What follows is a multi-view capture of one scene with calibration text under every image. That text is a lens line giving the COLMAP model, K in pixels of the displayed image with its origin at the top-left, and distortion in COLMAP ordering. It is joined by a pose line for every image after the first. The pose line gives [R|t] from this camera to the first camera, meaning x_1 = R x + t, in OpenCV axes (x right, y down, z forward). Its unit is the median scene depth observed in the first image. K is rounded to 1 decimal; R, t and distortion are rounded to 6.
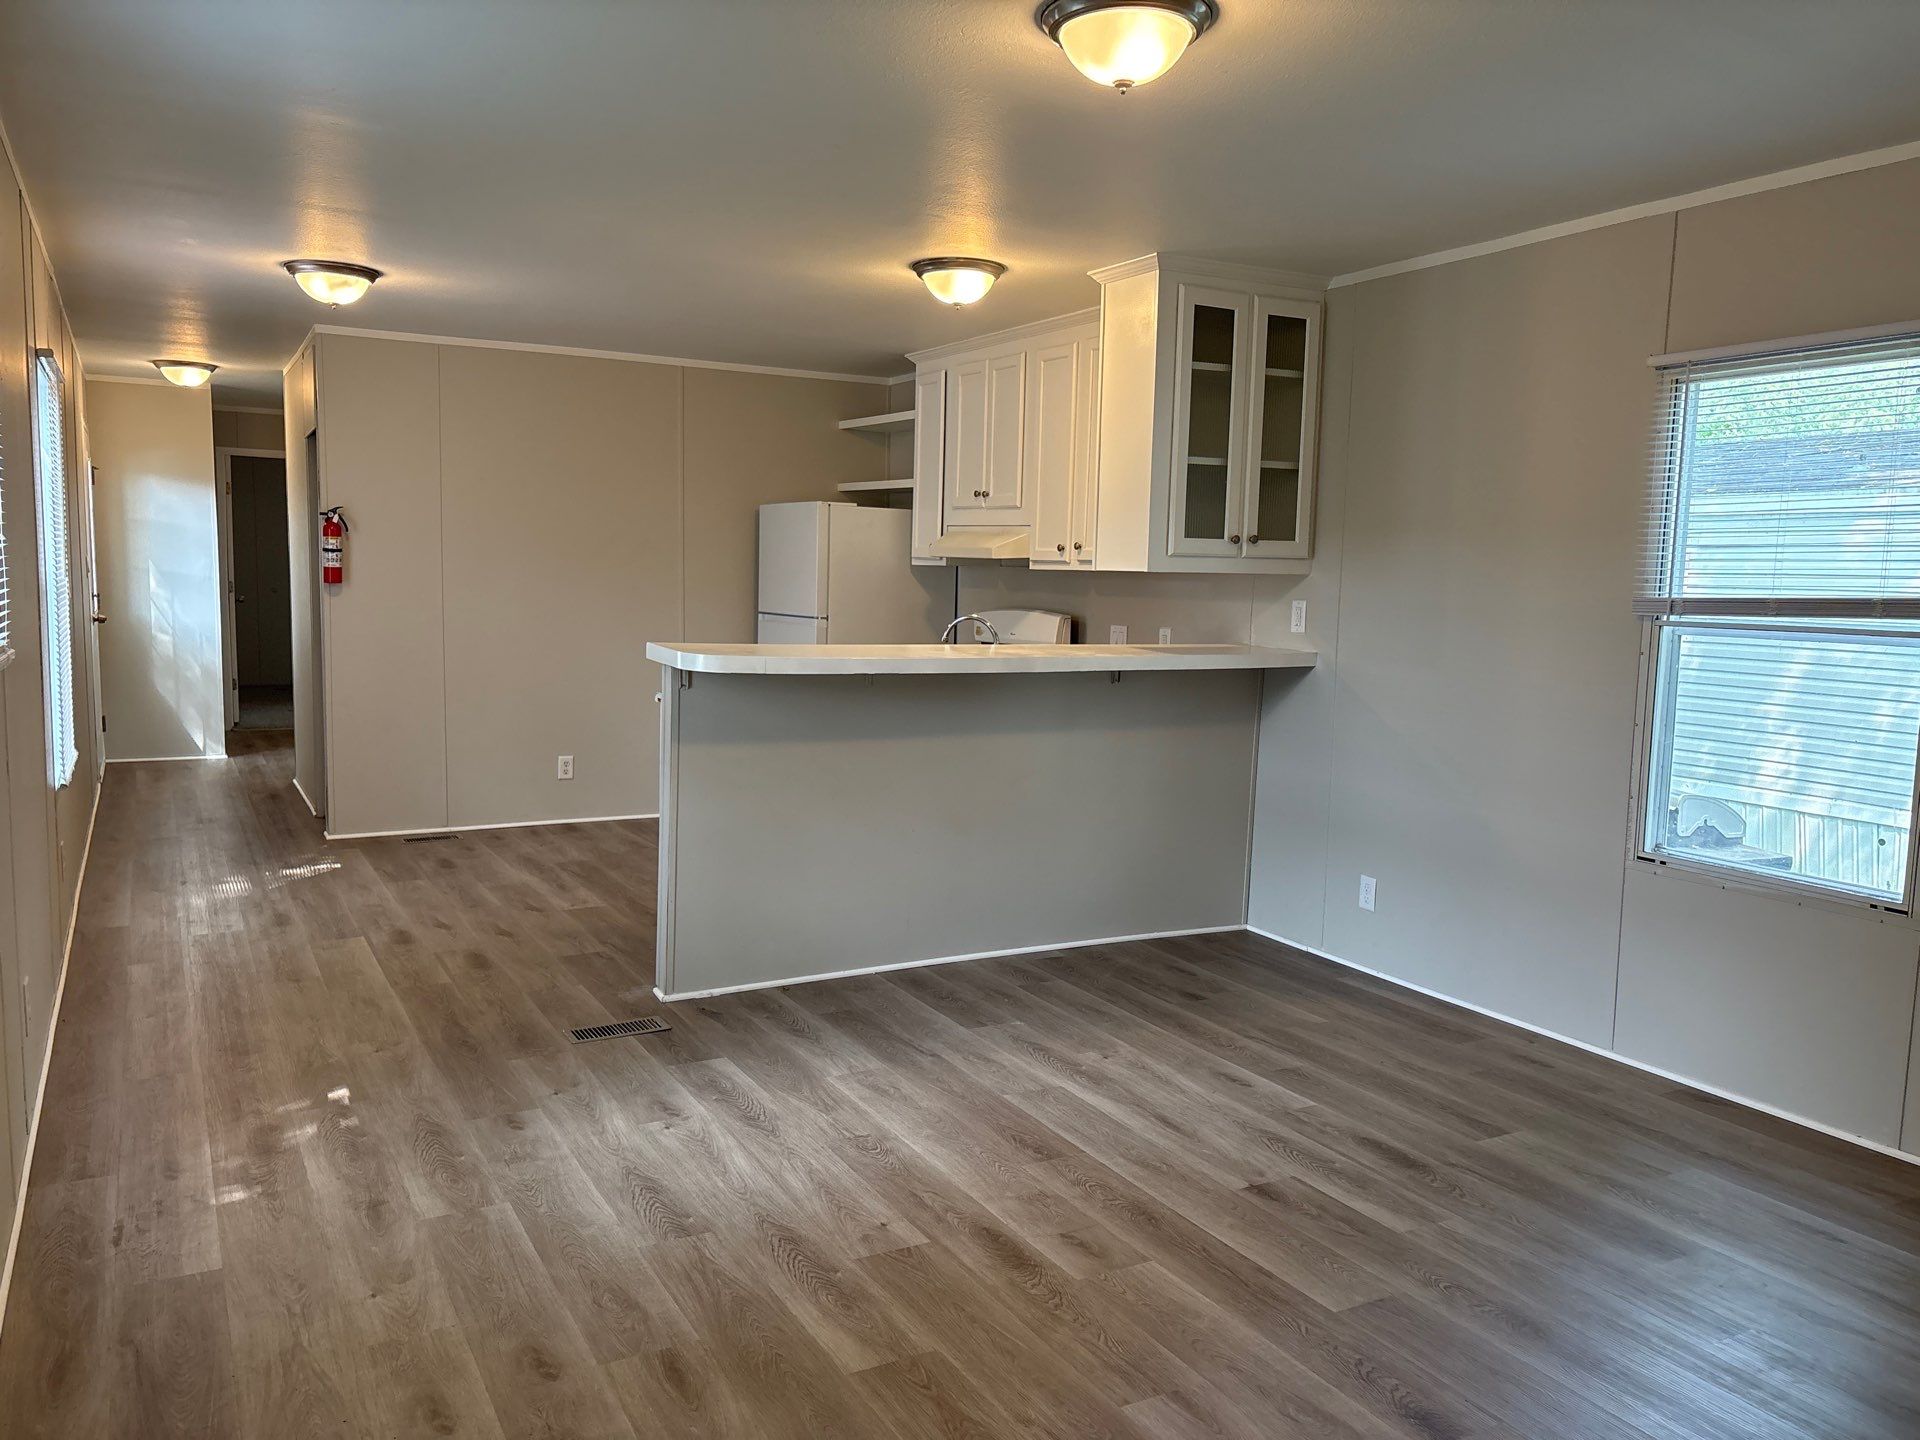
lens RADIAL K [[1446.4, 0, 953.8], [0, 1446.4, 713.8], [0, 0, 1]] dist [0.051444, -0.056582]
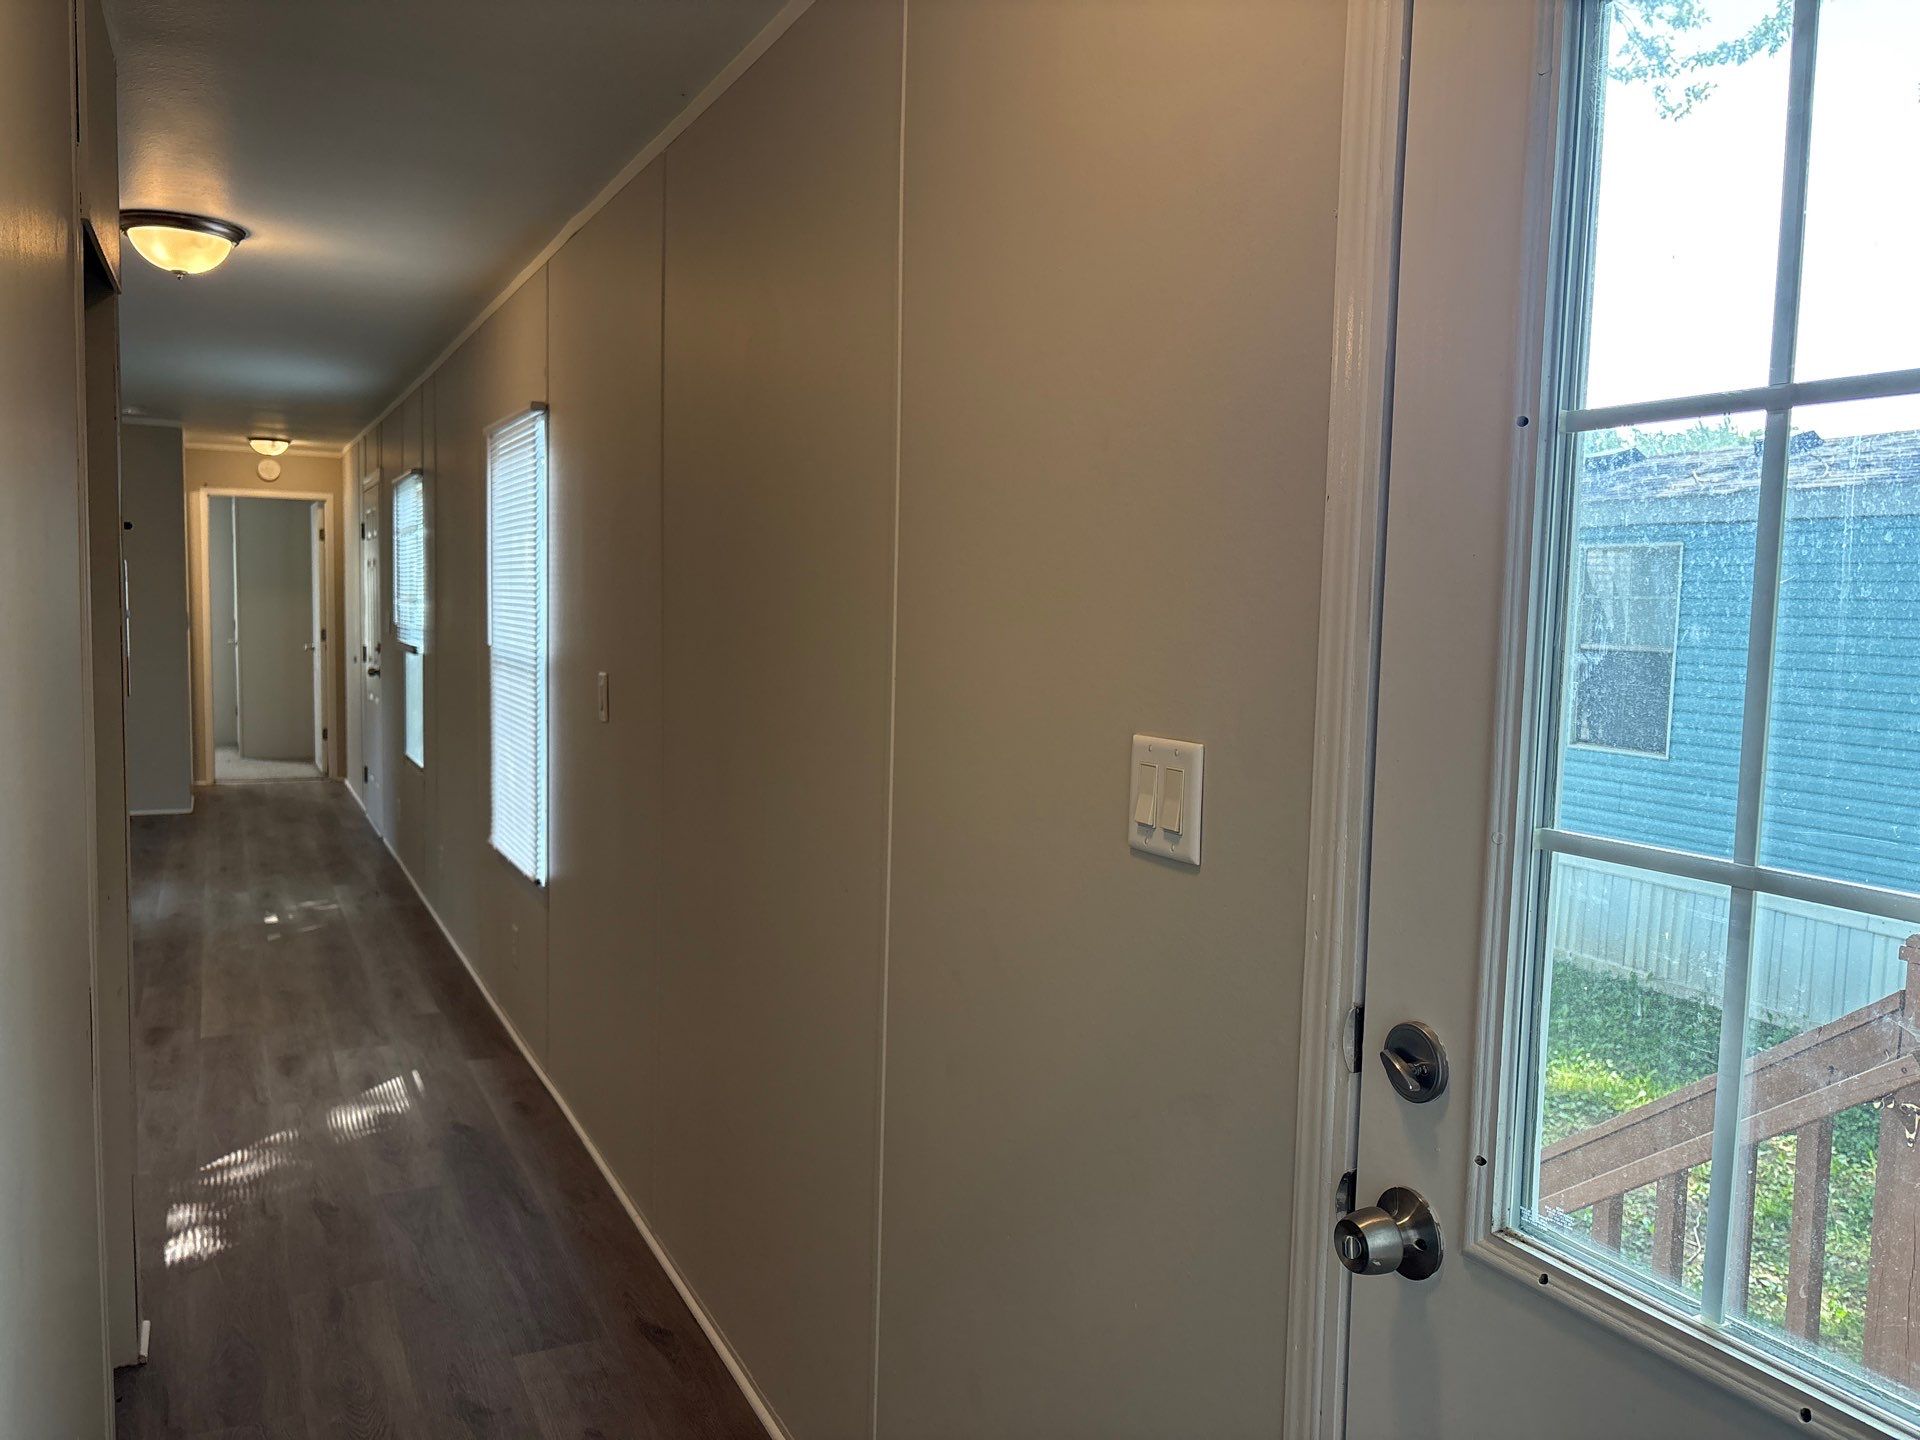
lens RADIAL K [[1446.4, 0, 951.1], [0, 1446.4, 729.2], [0, 0, 1]] dist [0.051444, -0.056582]
pose [[-0.998186, -0.049751, 0.033916, -1.023952], [-0.042572, 0.981477, 0.186790, -0.251559], [-0.042580, 0.185007, -0.981814, 2.111924]]
